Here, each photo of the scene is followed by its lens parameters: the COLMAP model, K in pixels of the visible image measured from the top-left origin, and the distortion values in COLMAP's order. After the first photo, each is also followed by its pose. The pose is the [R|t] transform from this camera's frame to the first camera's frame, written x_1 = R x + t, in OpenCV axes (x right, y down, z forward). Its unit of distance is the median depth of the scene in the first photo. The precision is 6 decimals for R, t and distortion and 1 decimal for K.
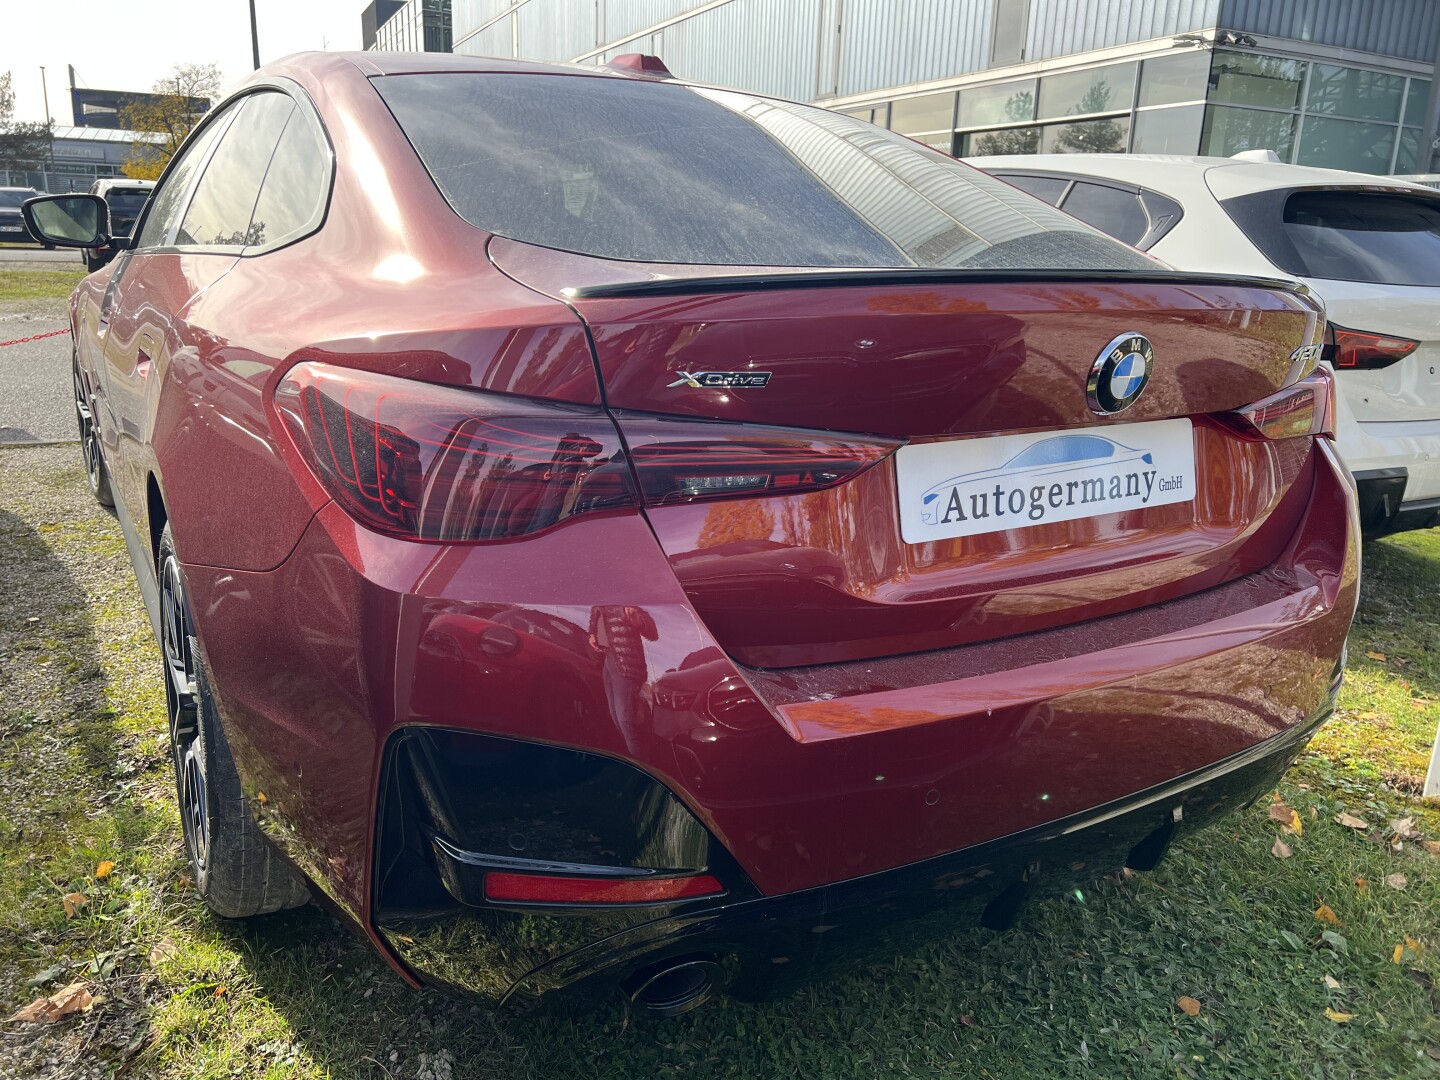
lens RADIAL K [[1088.4, 0, 739.4], [0, 1088.4, 520.1], [0, 0, 1]] dist [0.063164, -0.074811]
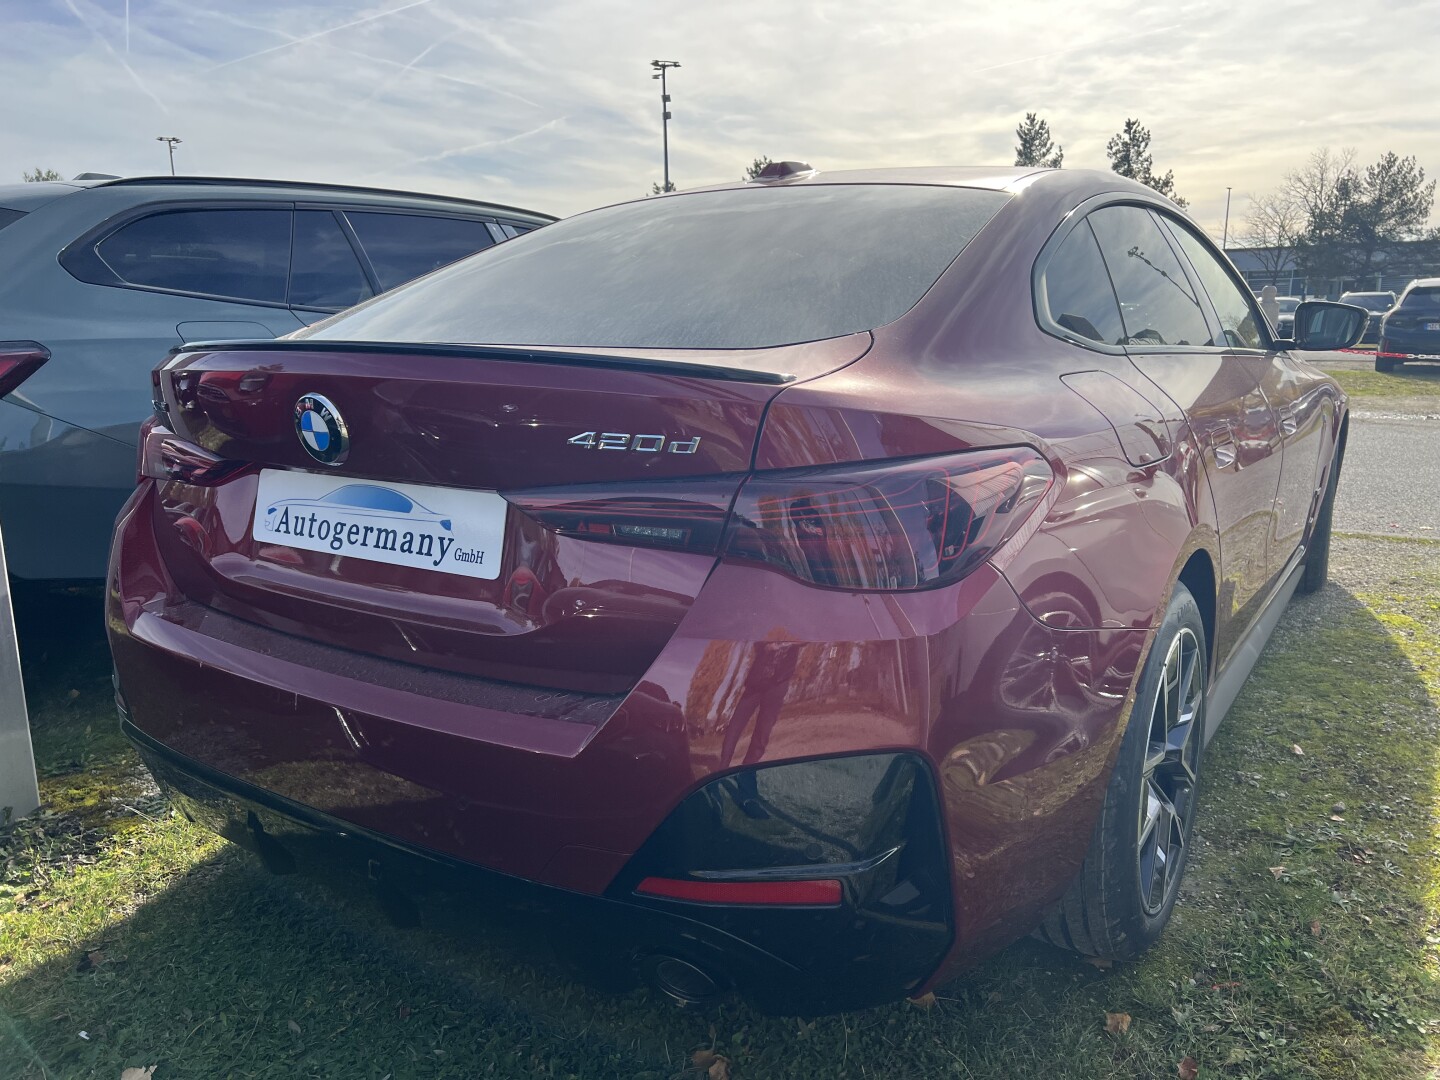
lens RADIAL K [[1088.4, 0, 739.4], [0, 1088.4, 520.1], [0, 0, 1]] dist [0.063164, -0.074811]
pose [[0.412226, 0.129527, -0.901828, 1.165191], [-0.208083, 0.977065, 0.045218, -0.135372], [0.887001, 0.169015, 0.429724, 0.666463]]
